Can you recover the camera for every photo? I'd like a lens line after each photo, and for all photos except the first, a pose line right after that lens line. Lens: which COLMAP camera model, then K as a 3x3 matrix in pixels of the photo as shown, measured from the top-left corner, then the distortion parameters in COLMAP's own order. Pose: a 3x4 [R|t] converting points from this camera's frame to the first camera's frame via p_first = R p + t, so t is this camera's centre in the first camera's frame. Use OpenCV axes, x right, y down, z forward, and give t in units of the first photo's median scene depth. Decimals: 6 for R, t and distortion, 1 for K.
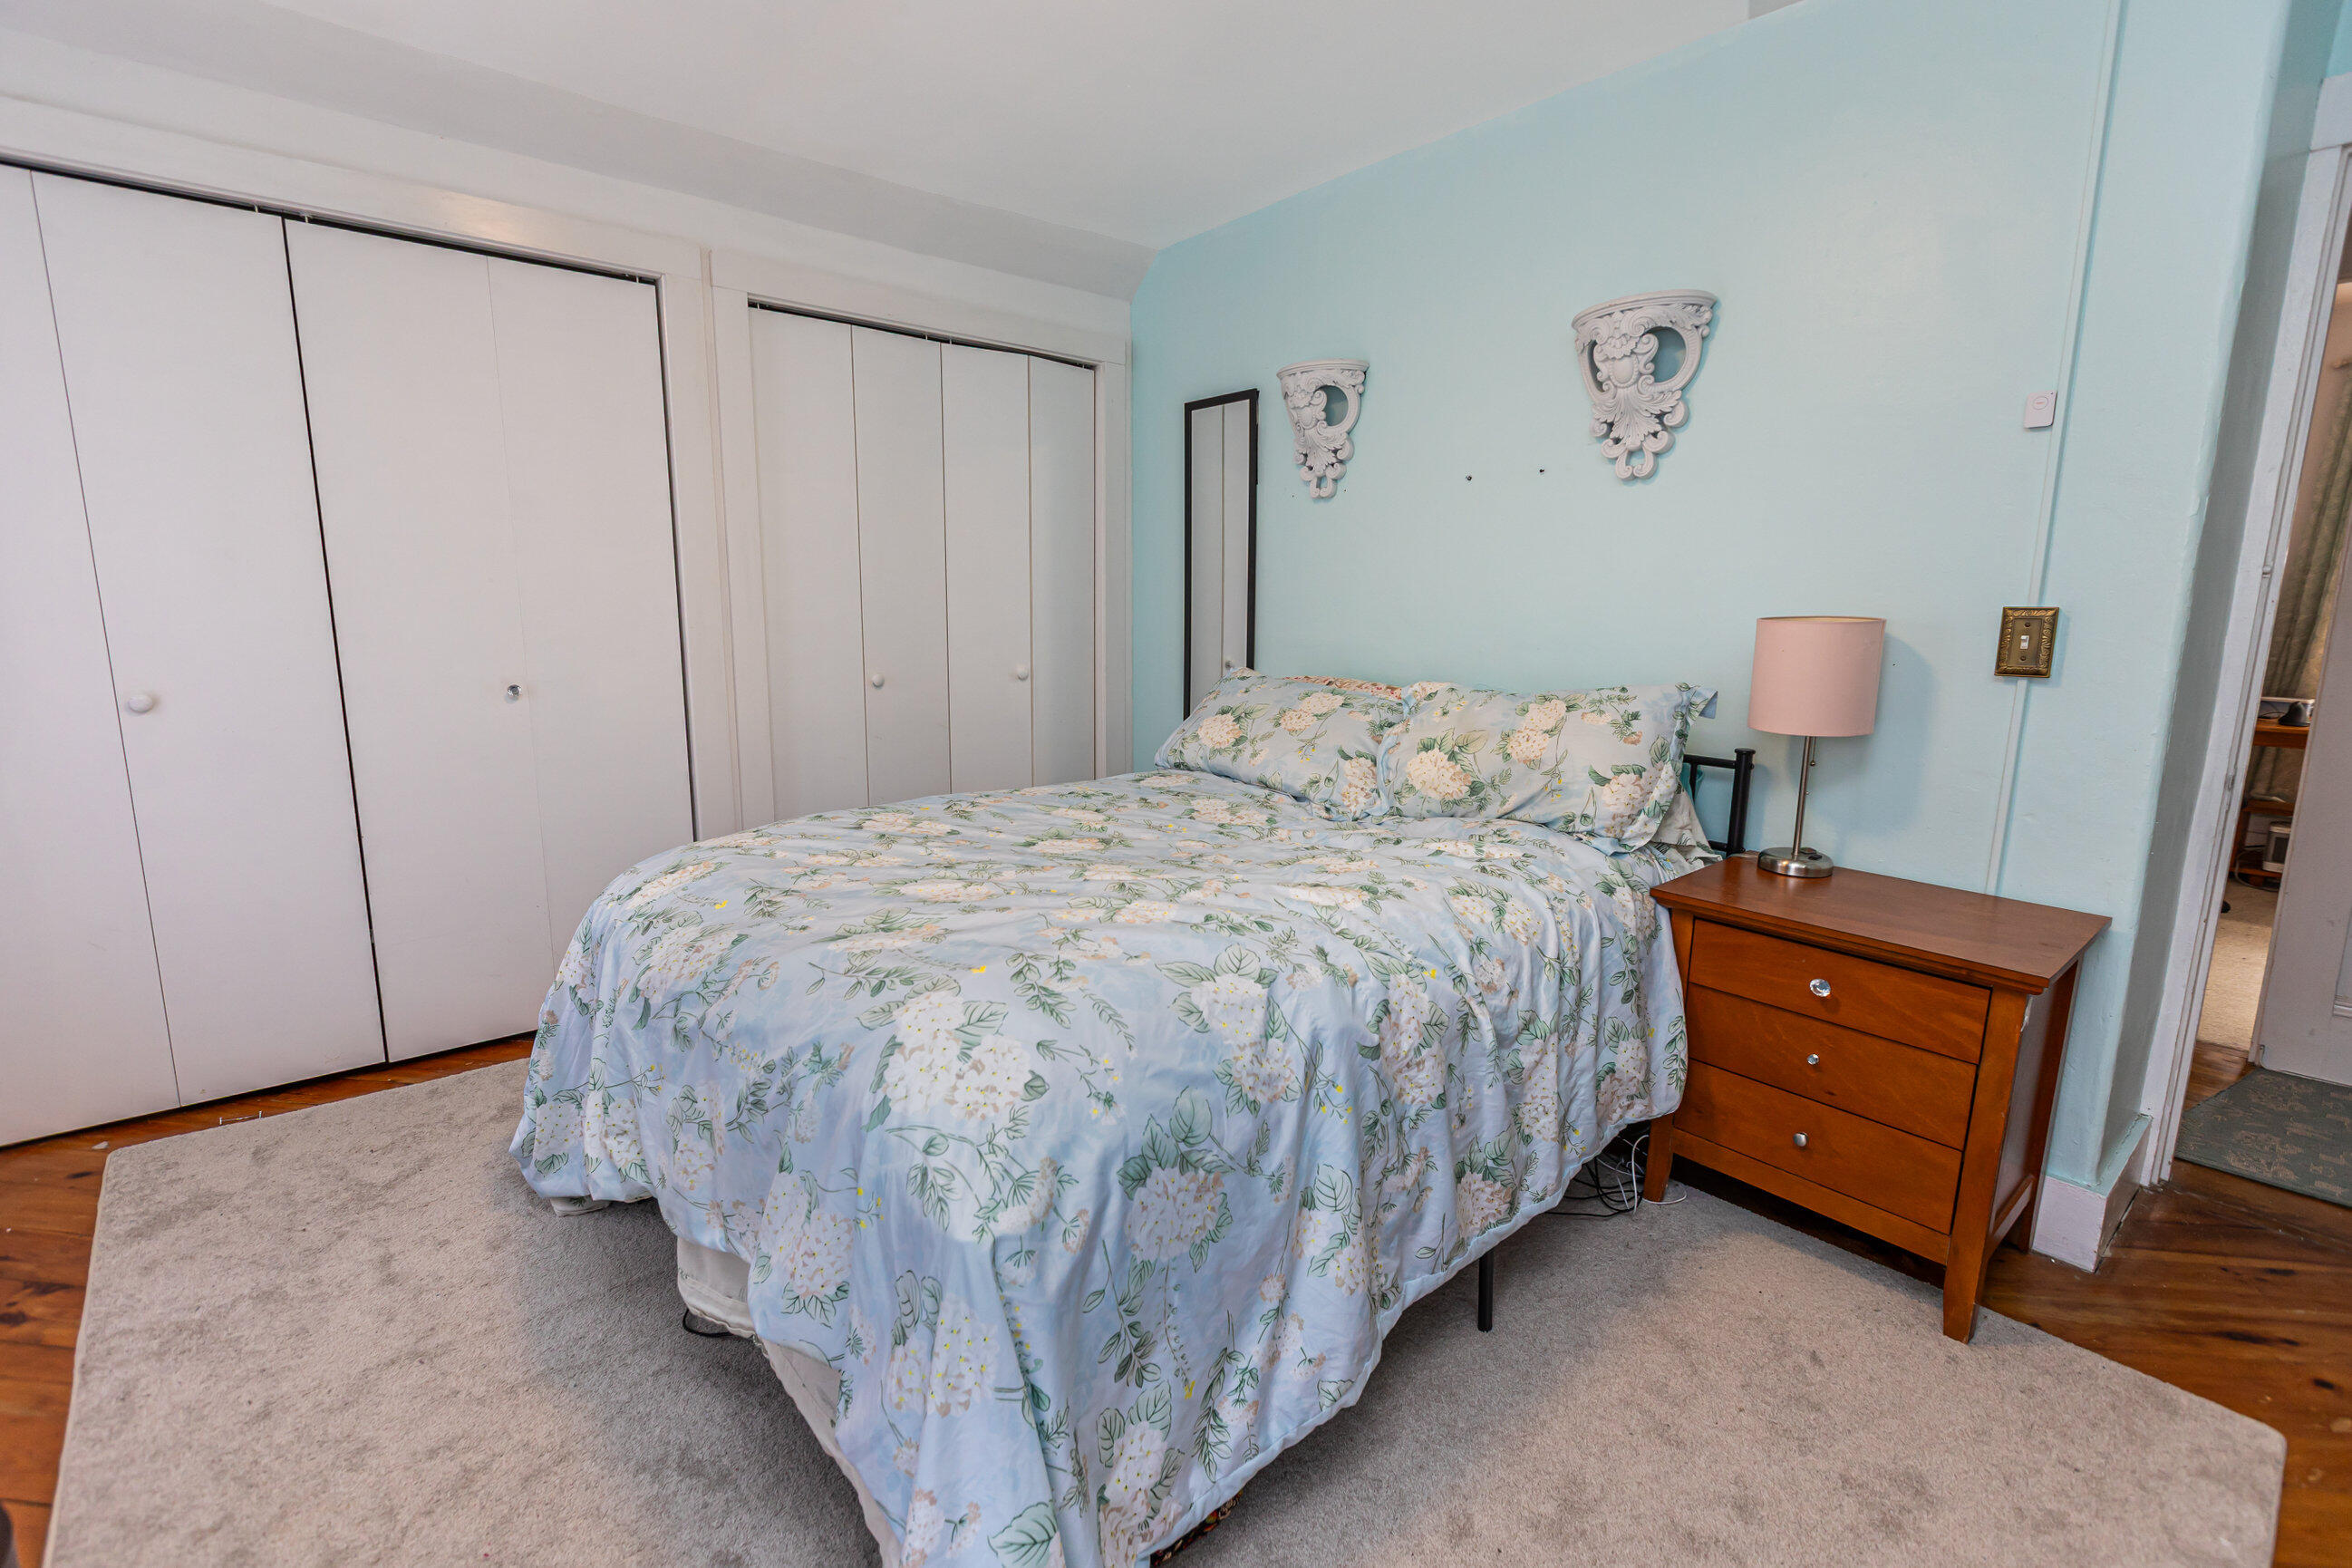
lens RADIAL K [[1064.5, 0, 1172.5], [0, 1064.5, 786.0], [0, 0, 1]] dist [0.002773, 0.001717]
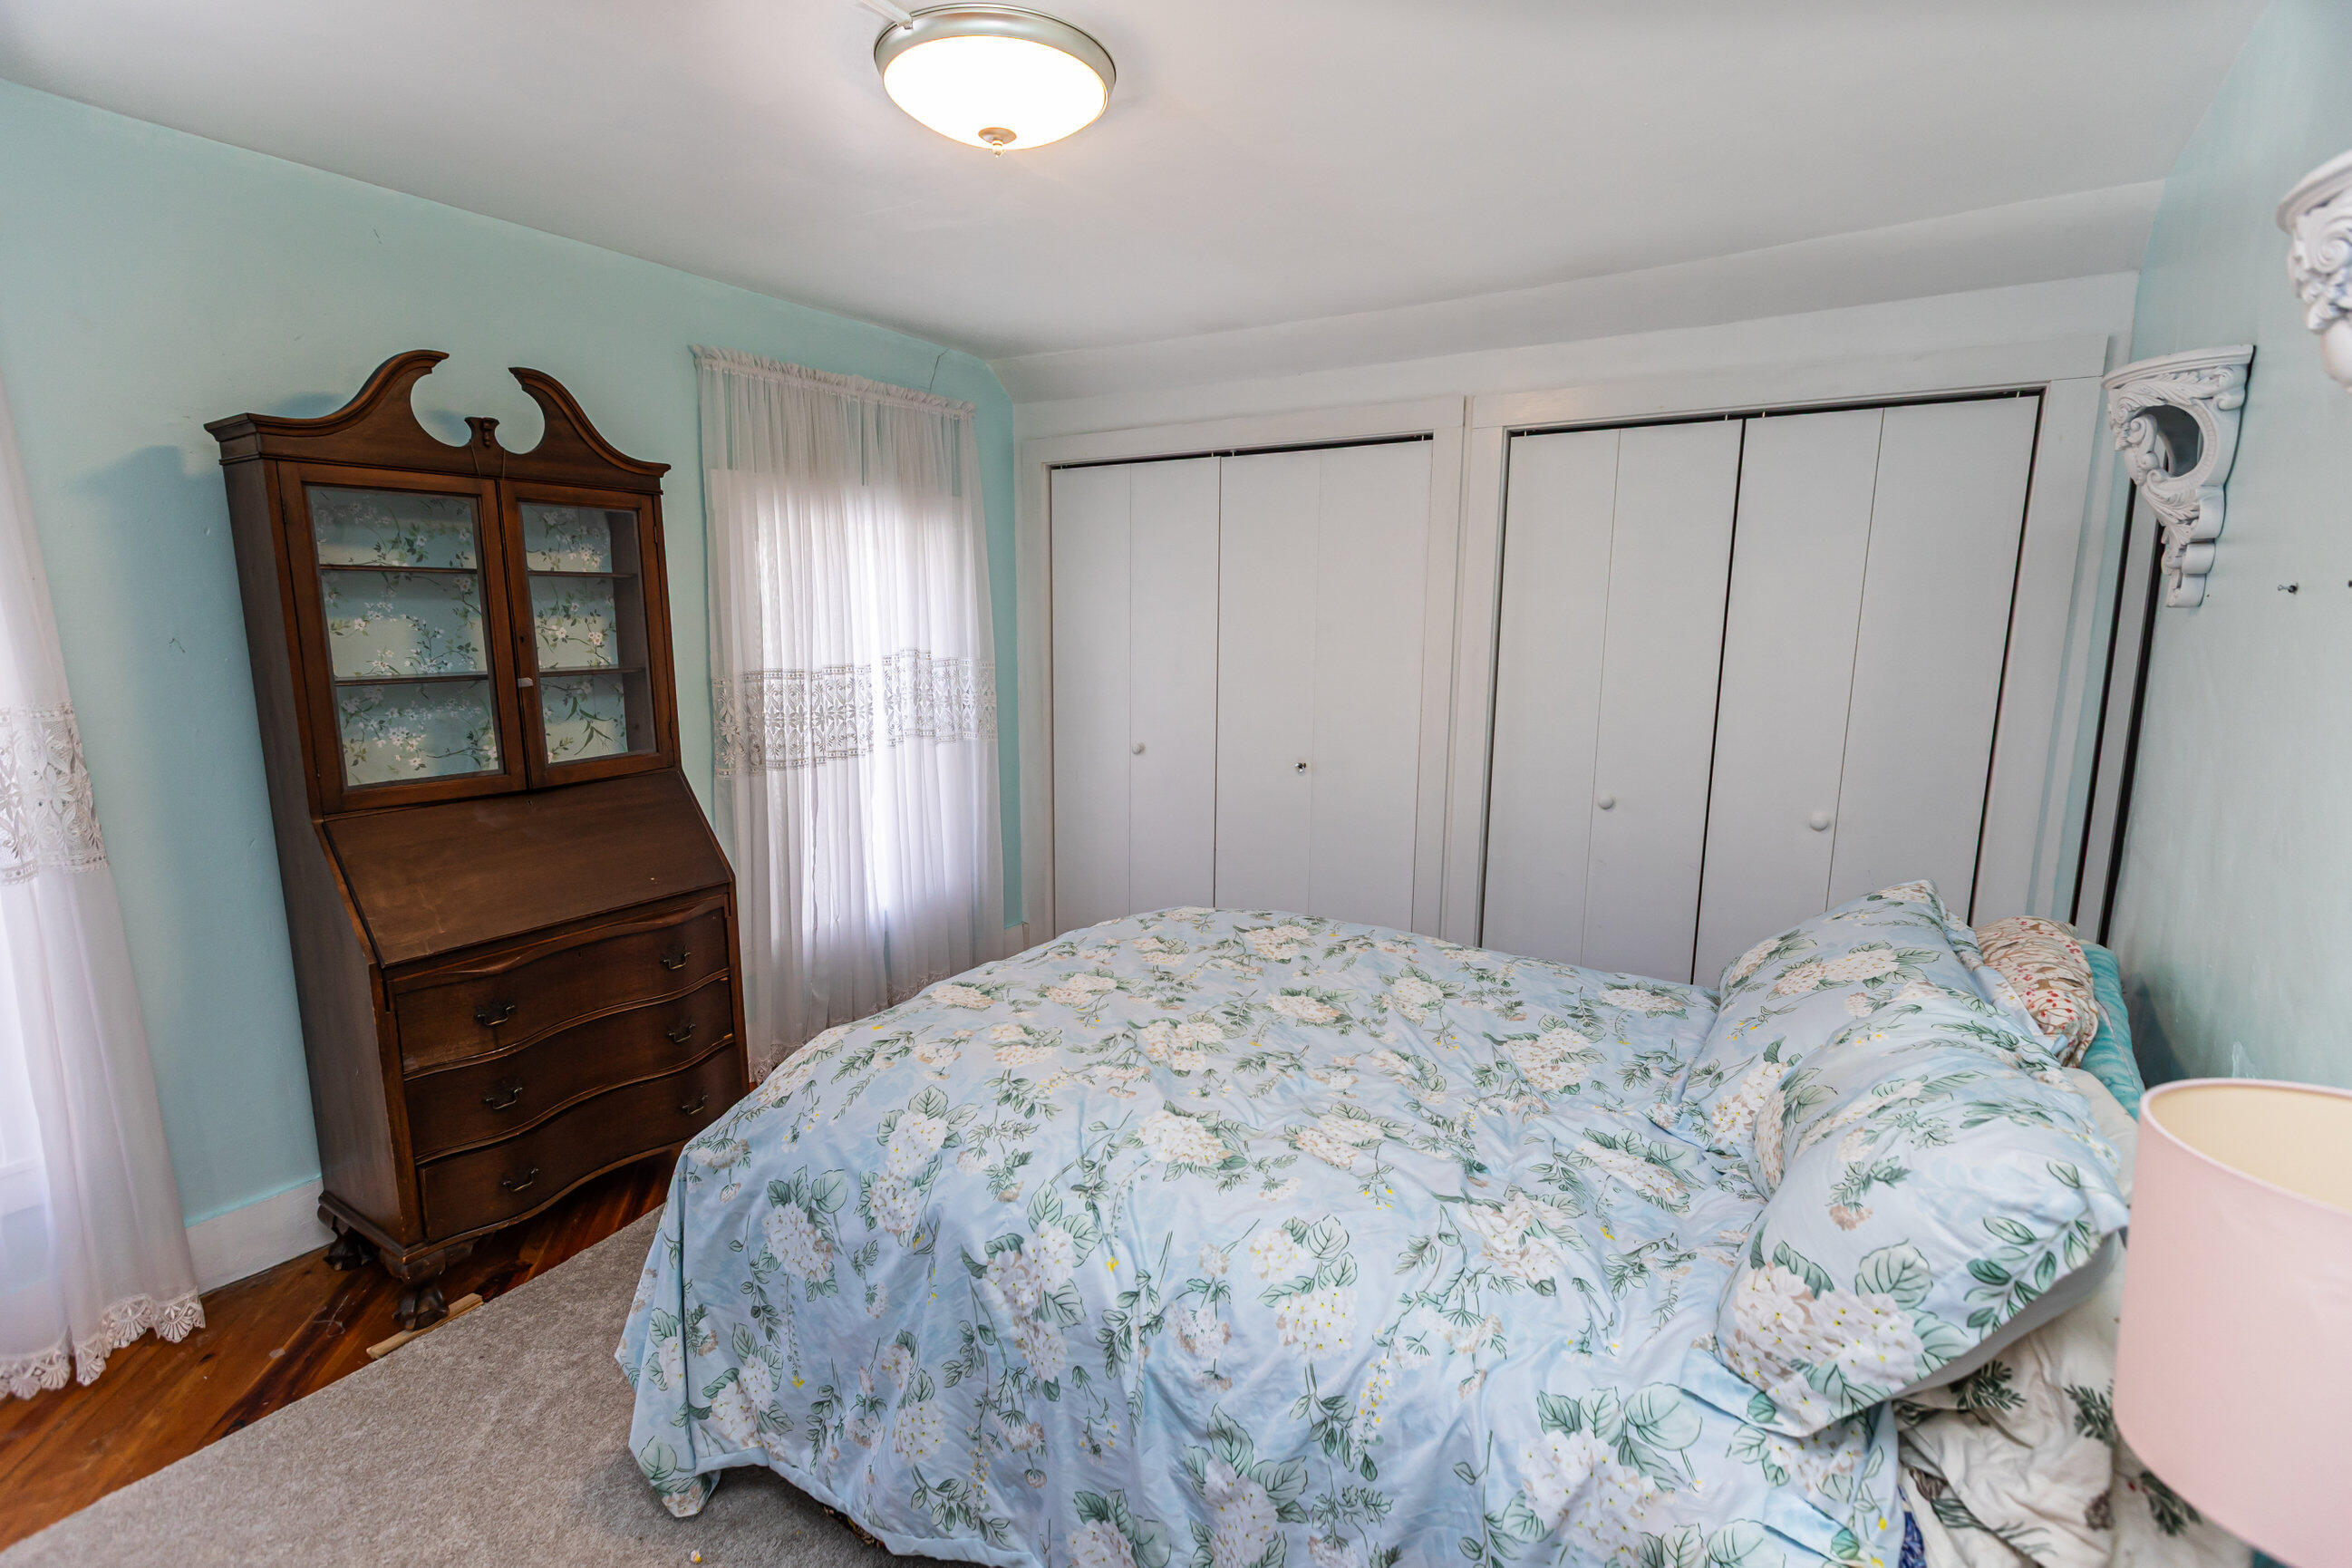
lens RADIAL K [[1064.5, 0, 1163.2], [0, 1064.5, 780.9], [0, 0, 1]] dist [0.002773, 0.001717]
pose [[0.275489, 0.149616, -0.949590, 1.086252], [-0.171544, 0.979610, 0.104578, -0.323037], [0.945875, 0.134087, 0.295537, 0.788236]]
